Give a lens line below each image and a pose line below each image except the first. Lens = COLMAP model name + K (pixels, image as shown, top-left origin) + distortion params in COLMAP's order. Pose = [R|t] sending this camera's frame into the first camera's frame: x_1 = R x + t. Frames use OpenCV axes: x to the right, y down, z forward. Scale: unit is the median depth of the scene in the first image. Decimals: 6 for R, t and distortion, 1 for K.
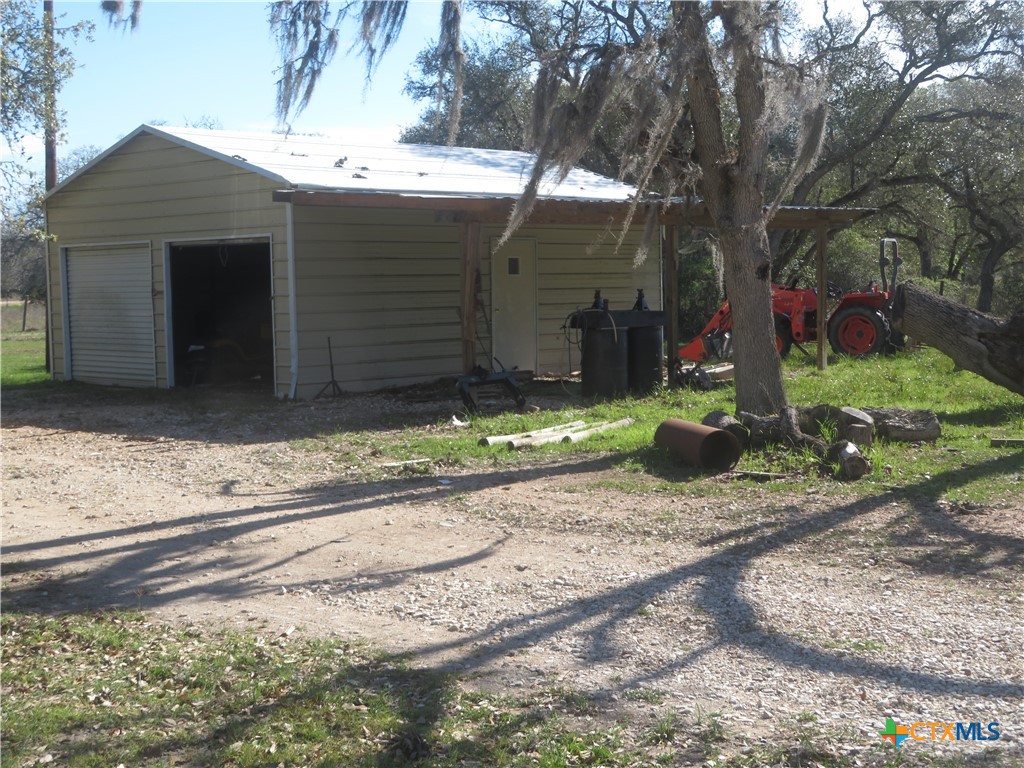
lens RADIAL K [[1564.7, 0, 511.7], [0, 1564.7, 382.3], [0, 0, 1]] dist [0.002343, 0.000000]
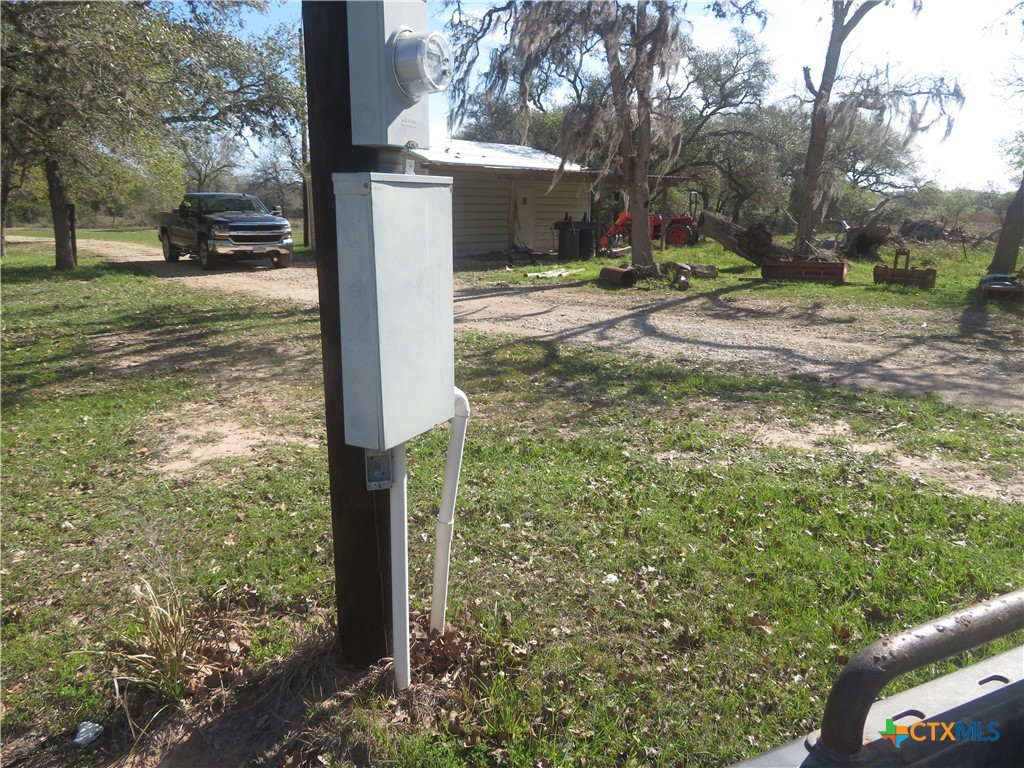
lens RADIAL K [[794.7, 0, 507.1], [0, 794.7, 385.8], [0, 0, 1]] dist [-0.023797, 0.000021]
pose [[0.999560, 0.013441, 0.026440, -0.074568], [-0.017281, 0.988407, 0.150841, 0.022160], [-0.024106, -0.151232, 0.988204, -0.205500]]
